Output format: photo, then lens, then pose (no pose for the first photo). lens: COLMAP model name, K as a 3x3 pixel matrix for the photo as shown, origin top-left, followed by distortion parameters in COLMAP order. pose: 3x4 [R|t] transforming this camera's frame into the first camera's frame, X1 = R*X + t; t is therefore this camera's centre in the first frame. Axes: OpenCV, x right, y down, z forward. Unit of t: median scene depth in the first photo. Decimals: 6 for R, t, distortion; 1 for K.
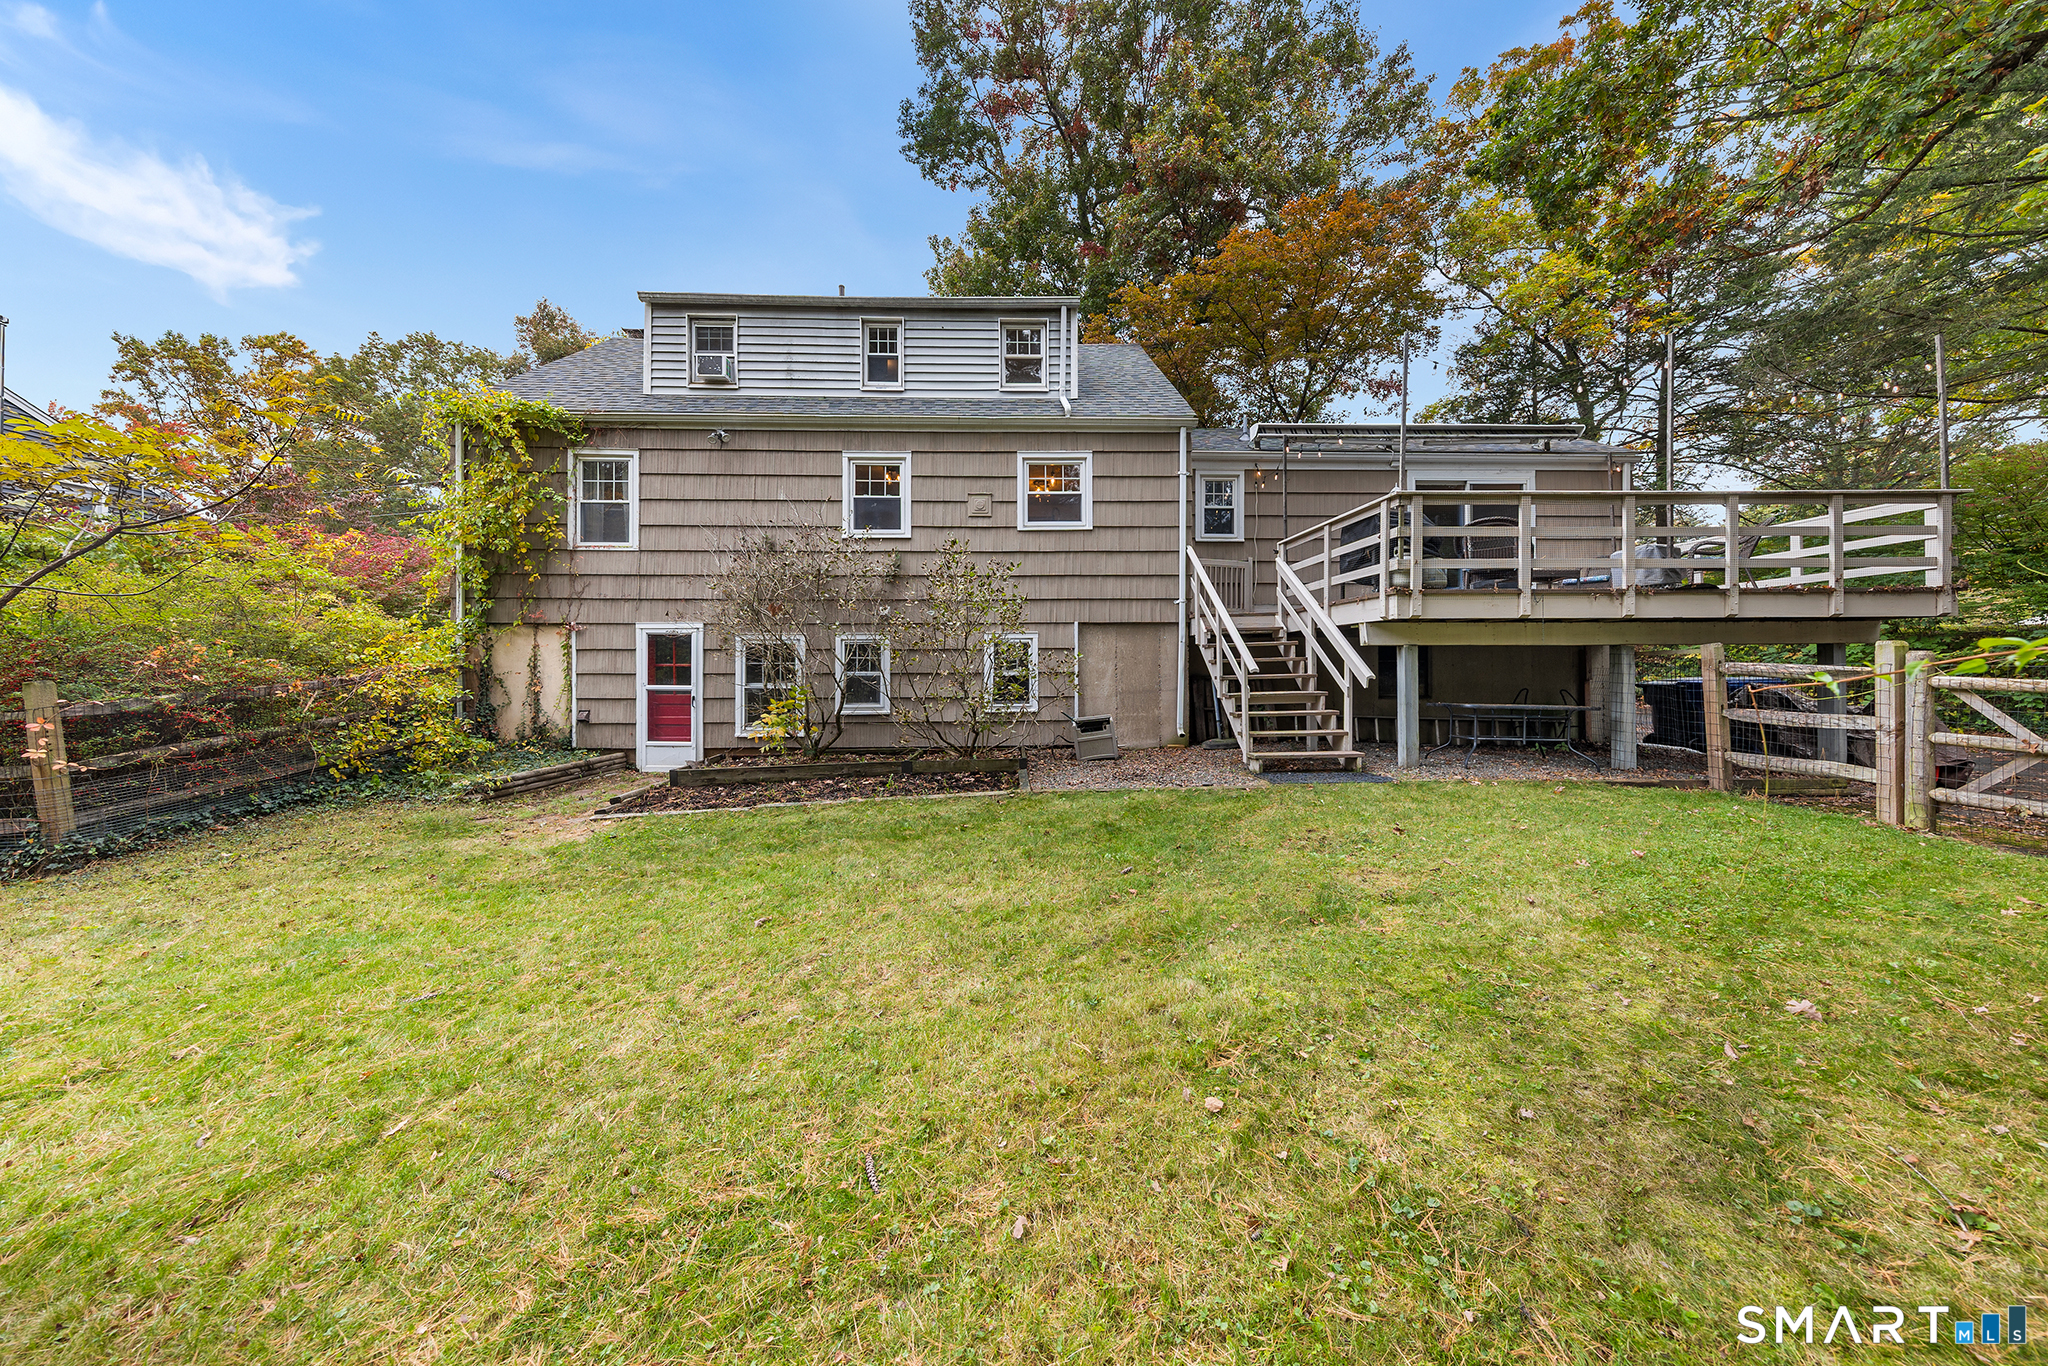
lens RADIAL K [[655.6, 0, 1018.6], [0, 655.6, 667.5], [0, 0, 1]] dist [0.004748, -0.000183]
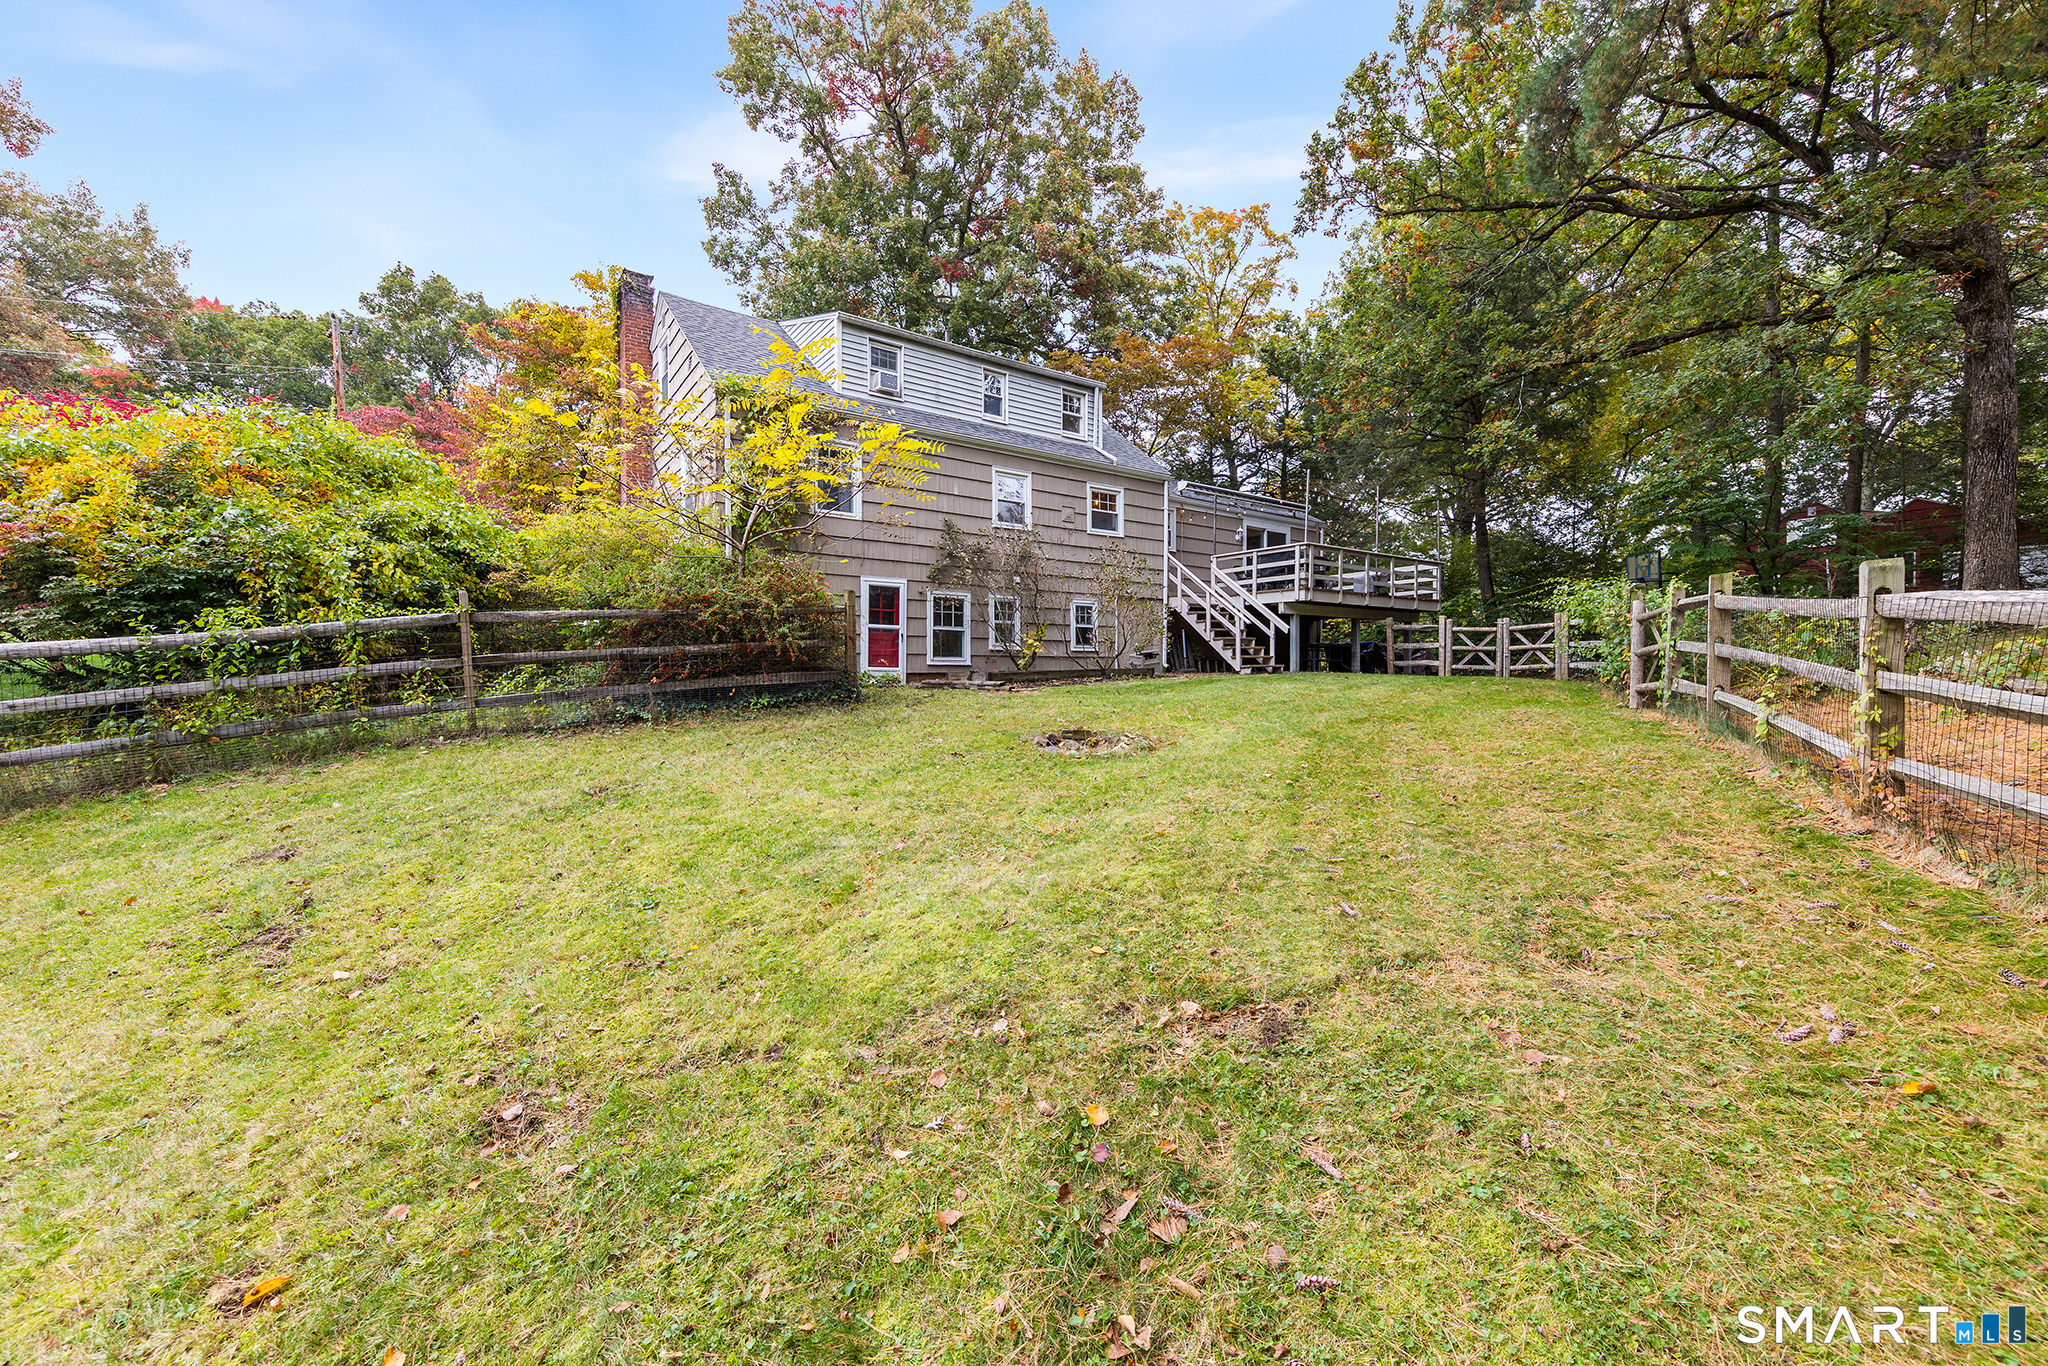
lens RADIAL K [[812.0, 0, 1031.9], [0, 812.0, 681.7], [0, 0, 1]] dist [-0.000723, 0.000081]
pose [[0.827481, -0.001818, 0.561490, -1.195619], [-0.004672, 0.999938, 0.010123, 0.122513], [-0.561474, -0.011000, 0.827422, -0.516015]]
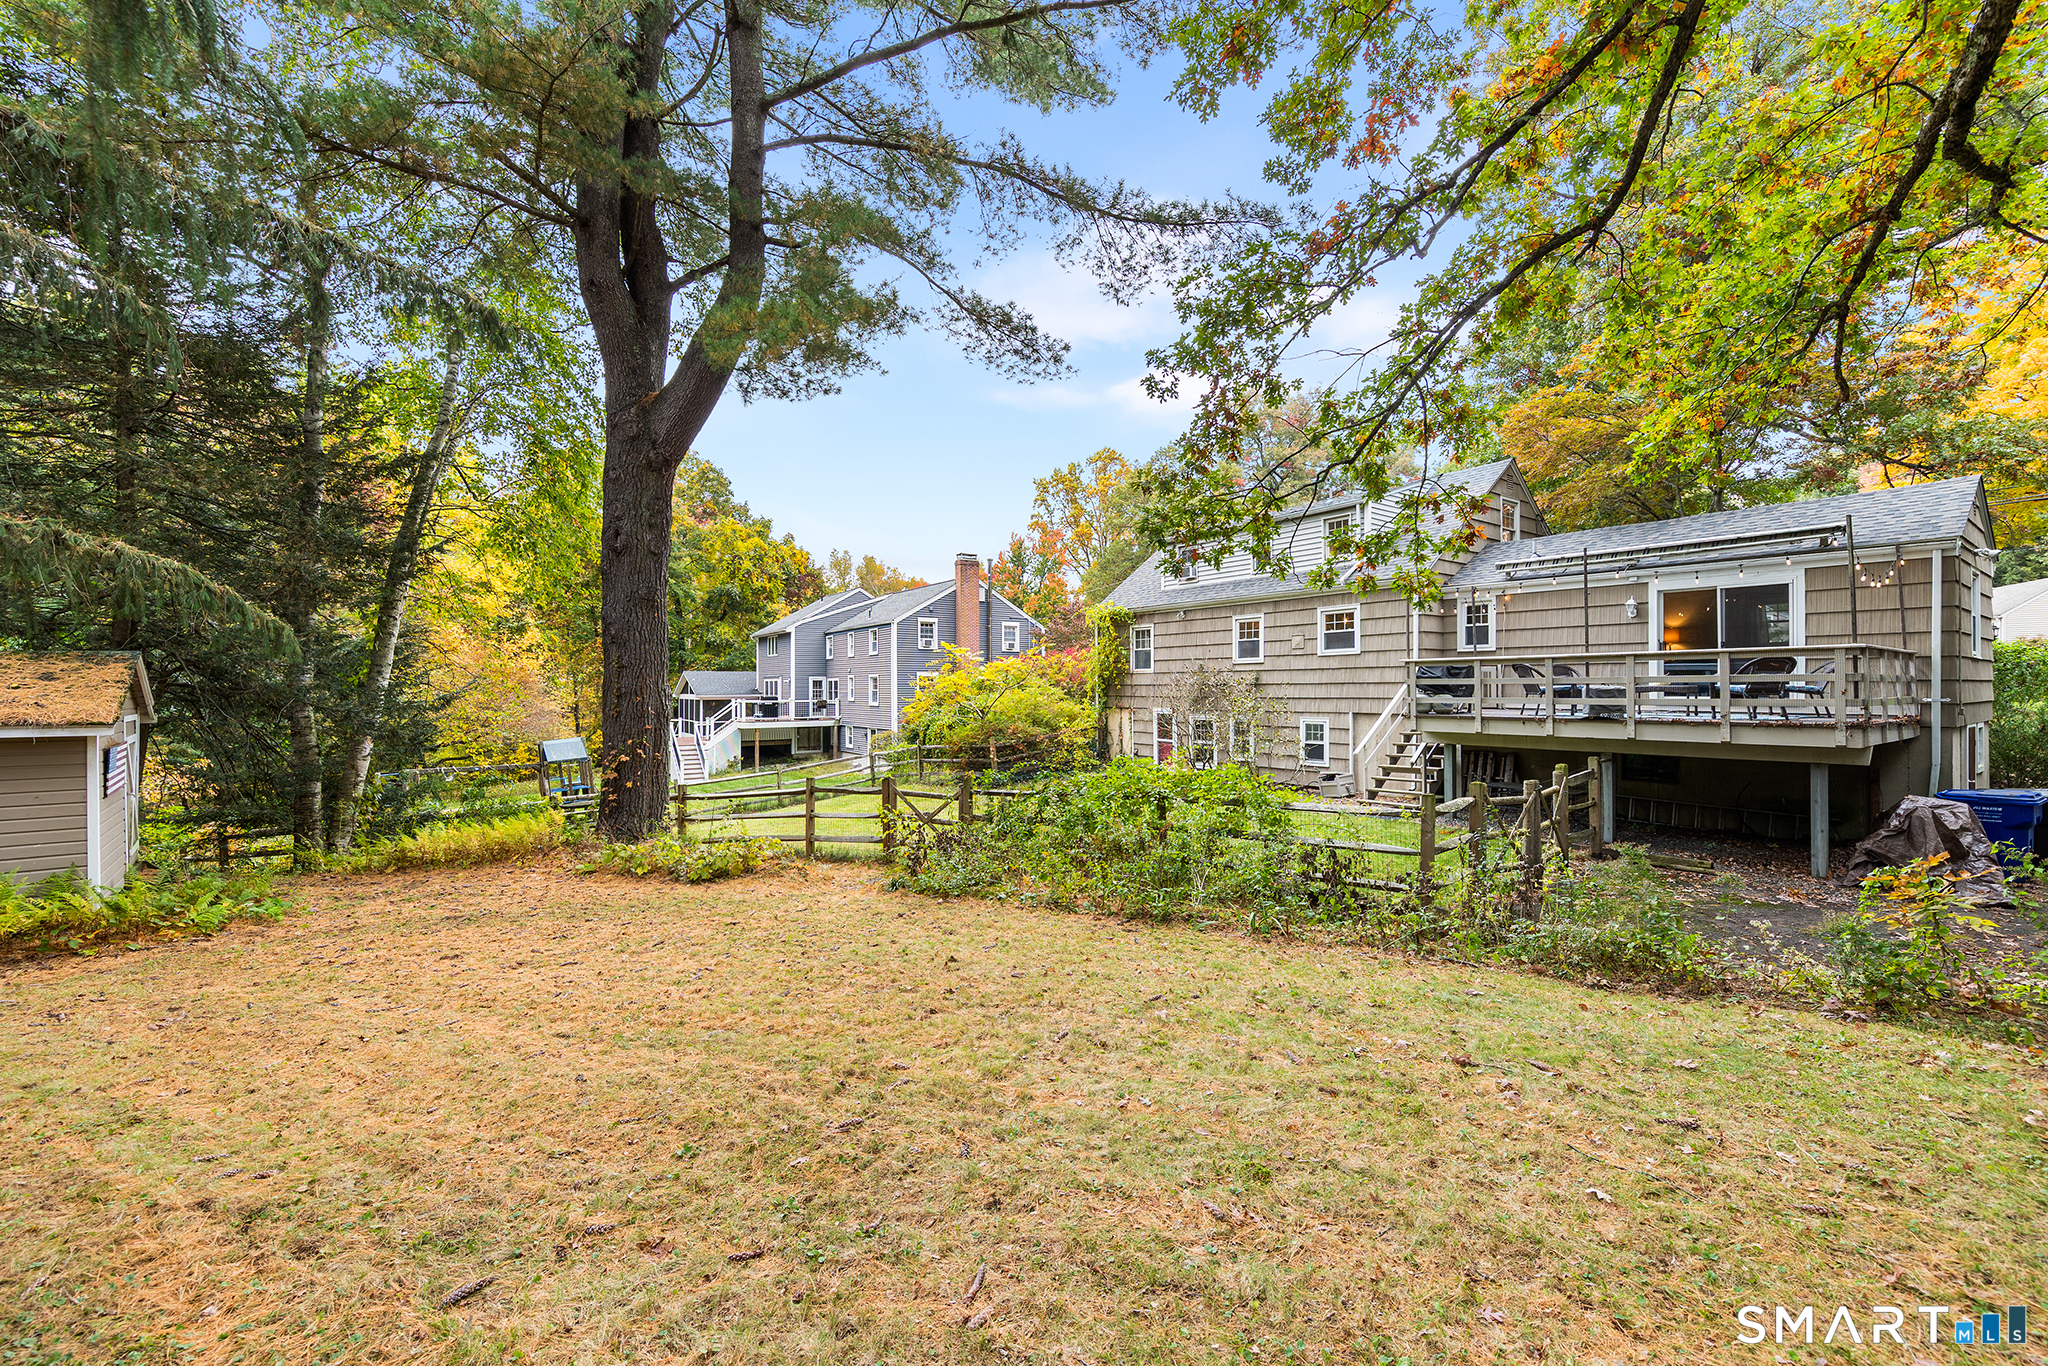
lens RADIAL K [[812.0, 0, 1018.1], [0, 812.0, 685.1], [0, 0, 1]] dist [-0.000723, 0.000081]
pose [[0.564424, -0.001762, -0.825483, 1.271093], [0.008338, 0.999959, 0.003567, -0.151311], [0.825443, -0.008896, 0.564416, -0.780253]]
